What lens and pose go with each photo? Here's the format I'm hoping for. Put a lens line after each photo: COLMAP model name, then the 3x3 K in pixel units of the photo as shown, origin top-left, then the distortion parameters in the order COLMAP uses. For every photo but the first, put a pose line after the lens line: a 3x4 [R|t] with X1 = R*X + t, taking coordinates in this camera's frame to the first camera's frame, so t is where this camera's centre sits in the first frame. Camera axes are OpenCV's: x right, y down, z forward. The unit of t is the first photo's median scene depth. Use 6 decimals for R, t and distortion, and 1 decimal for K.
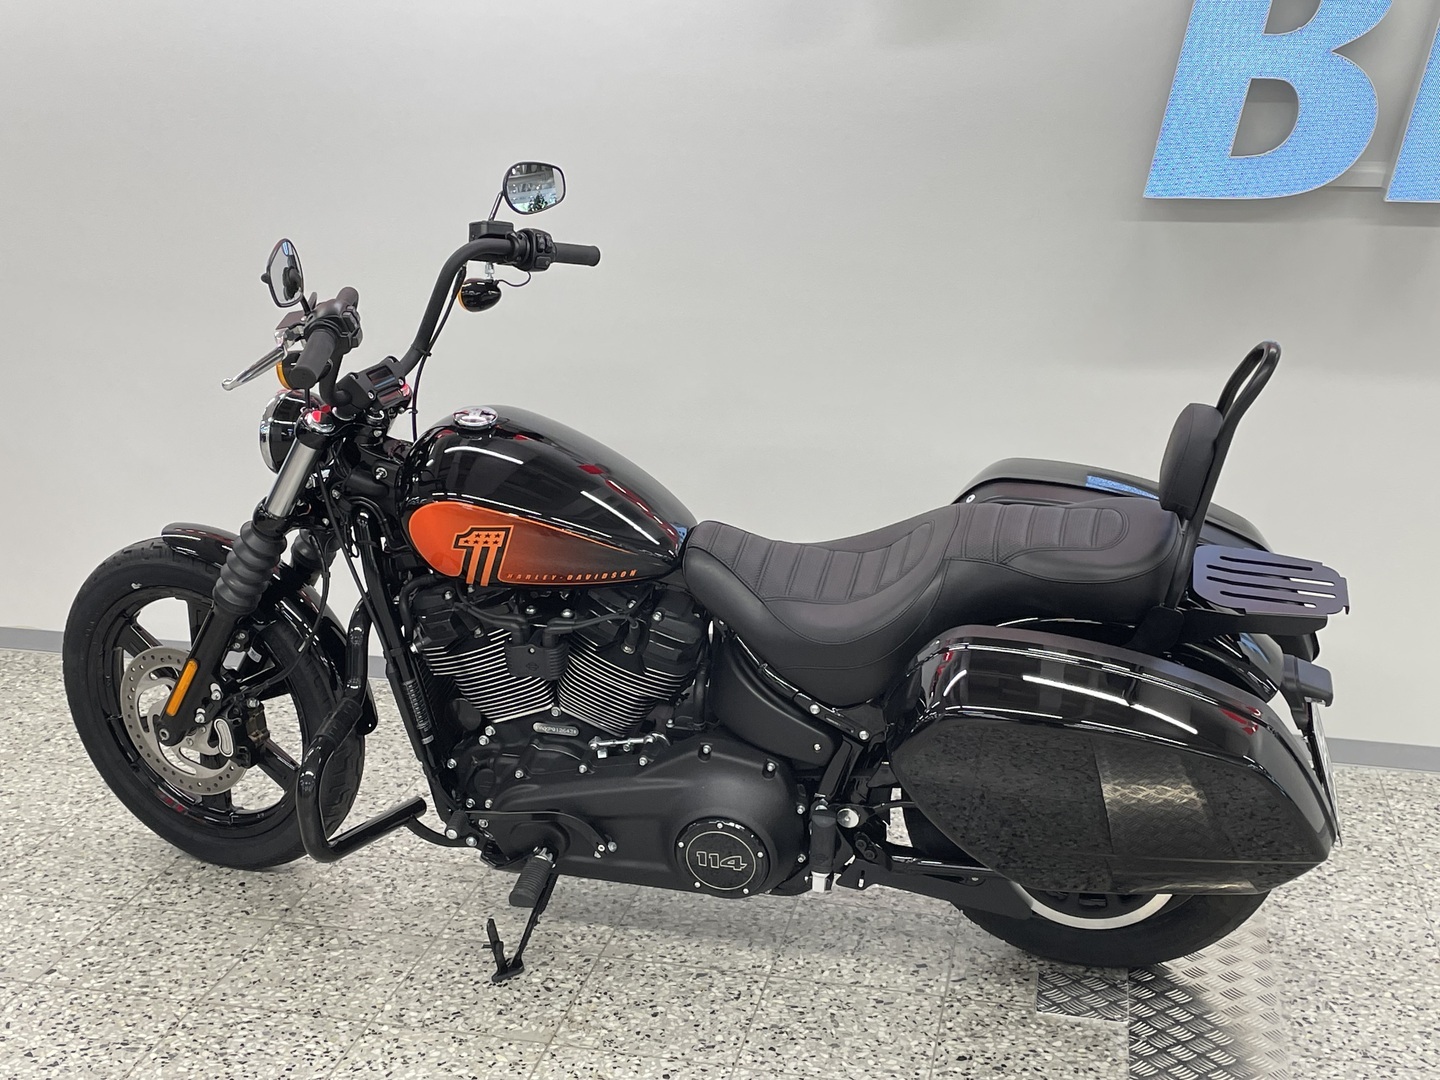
lens RADIAL K [[1857.4, 0, 720.0], [0, 1857.4, 540.0], [0, 0, 1]] dist [0.116786, -0.219203]
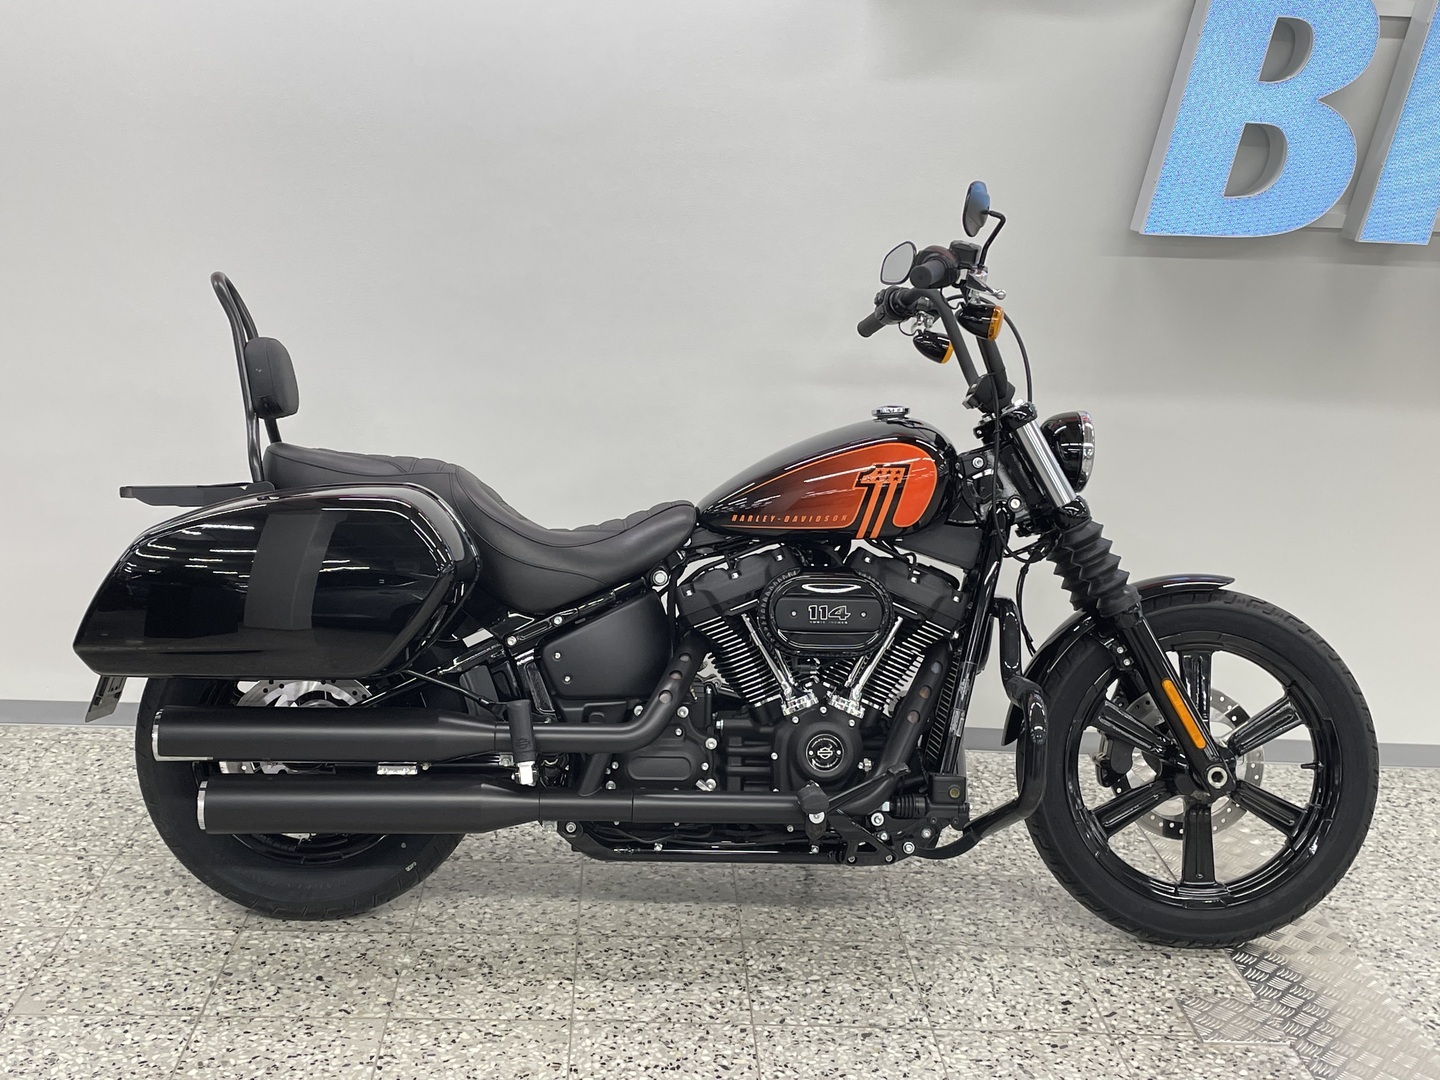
lens RADIAL K [[1744.1, 0, 739.8], [0, 1744.1, 541.6], [0, 0, 1]] dist [0.080572, -0.087143]
pose [[0.965840, -0.028545, 0.257561, -0.301031], [0.027981, 0.999591, 0.005857, -0.029277], [-0.257623, 0.001549, 0.966244, 0.141120]]
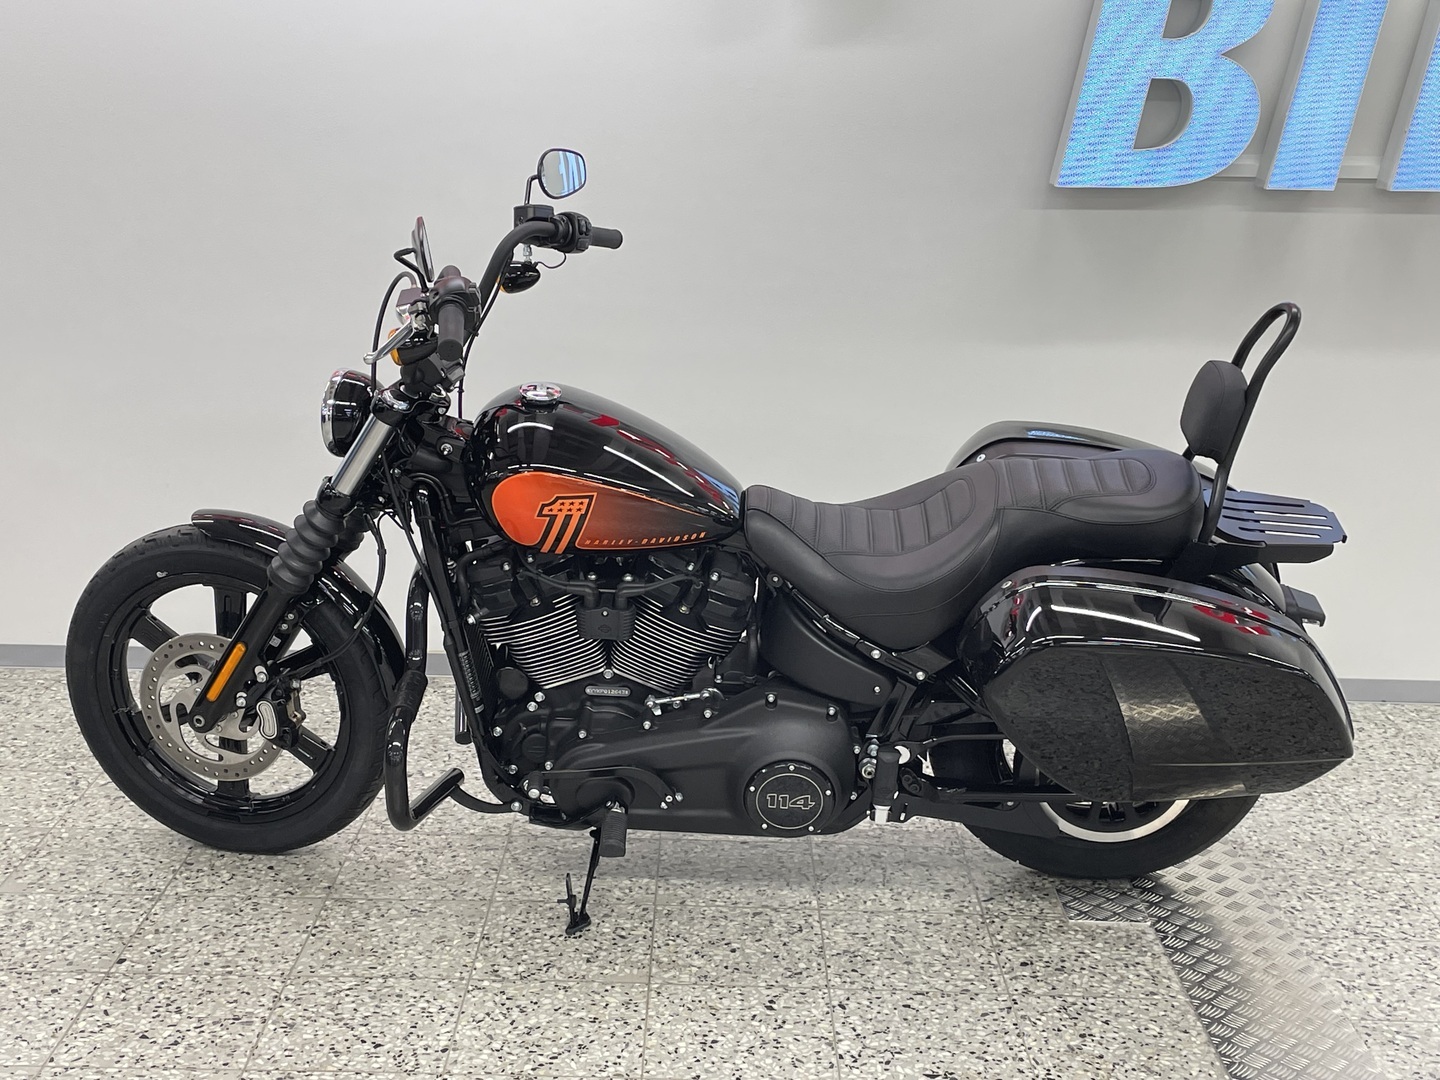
lens RADIAL K [[1857.4, 0, 720.0], [0, 1857.4, 540.0], [0, 0, 1]] dist [0.116786, -0.219203]
pose [[0.979568, -0.039257, 0.197245, -0.232853], [0.040597, 0.999172, -0.002754, 0.022704], [-0.196974, 0.010705, 0.980350, -0.038119]]
